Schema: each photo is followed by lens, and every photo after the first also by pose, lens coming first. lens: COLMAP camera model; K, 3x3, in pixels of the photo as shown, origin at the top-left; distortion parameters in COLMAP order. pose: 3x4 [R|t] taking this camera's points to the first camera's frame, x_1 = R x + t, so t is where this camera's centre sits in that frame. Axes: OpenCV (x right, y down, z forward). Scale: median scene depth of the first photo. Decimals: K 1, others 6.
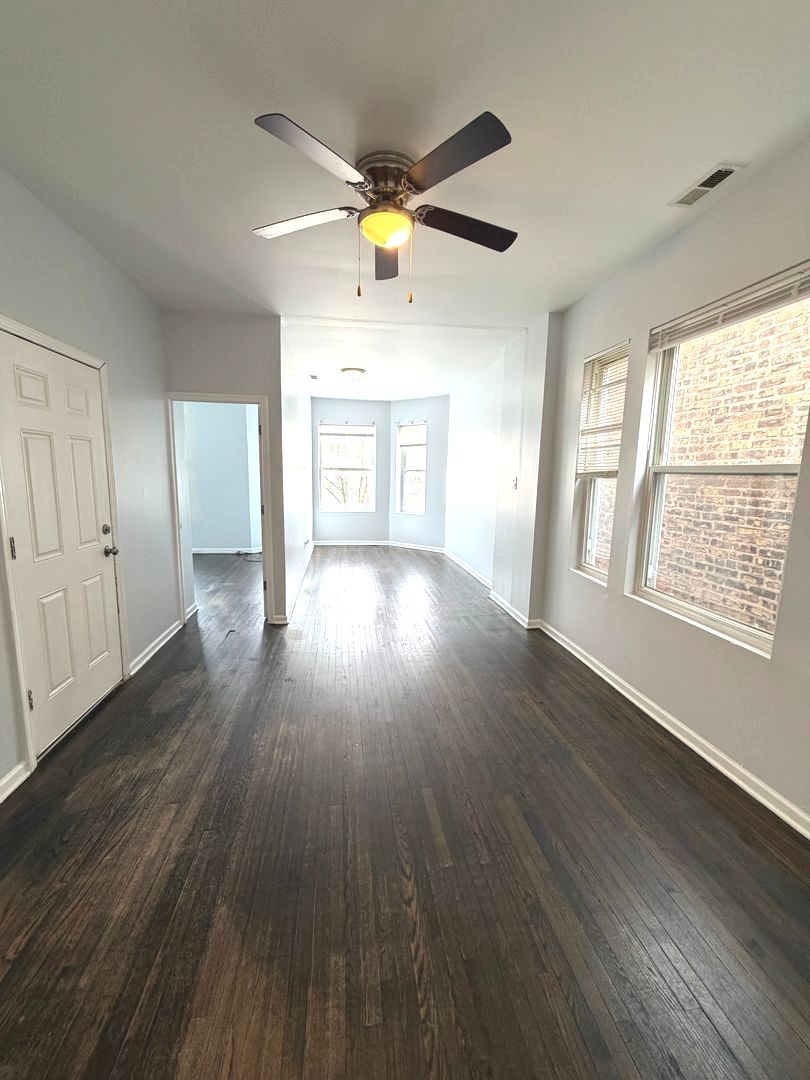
lens RADIAL K [[429.0, 0, 404.3], [0, 429.0, 538.4], [0, 0, 1]] dist [0.000231, 0.000129]
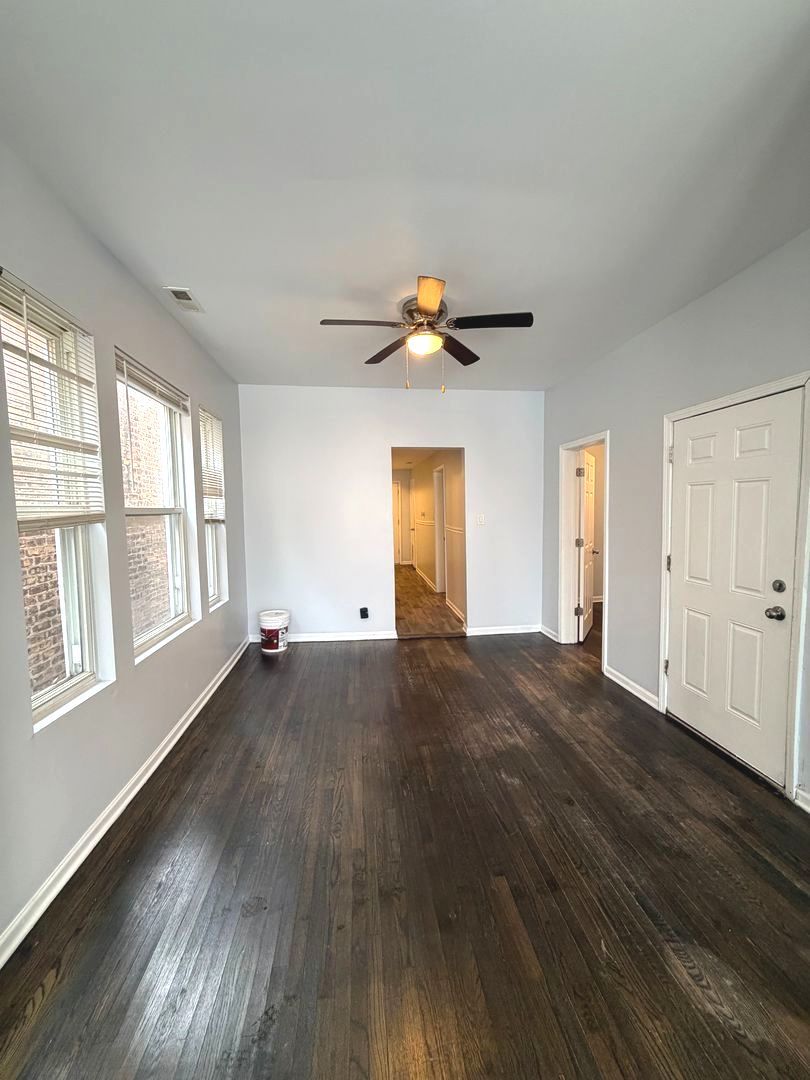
lens RADIAL K [[429.0, 0, 404.3], [0, 429.0, 538.4], [0, 0, 1]] dist [0.000231, 0.000129]
pose [[-0.999397, -0.002857, 0.034617, -0.025766], [0.004896, 0.975073, 0.221832, -0.394639], [-0.034388, 0.221868, -0.974470, 2.437814]]
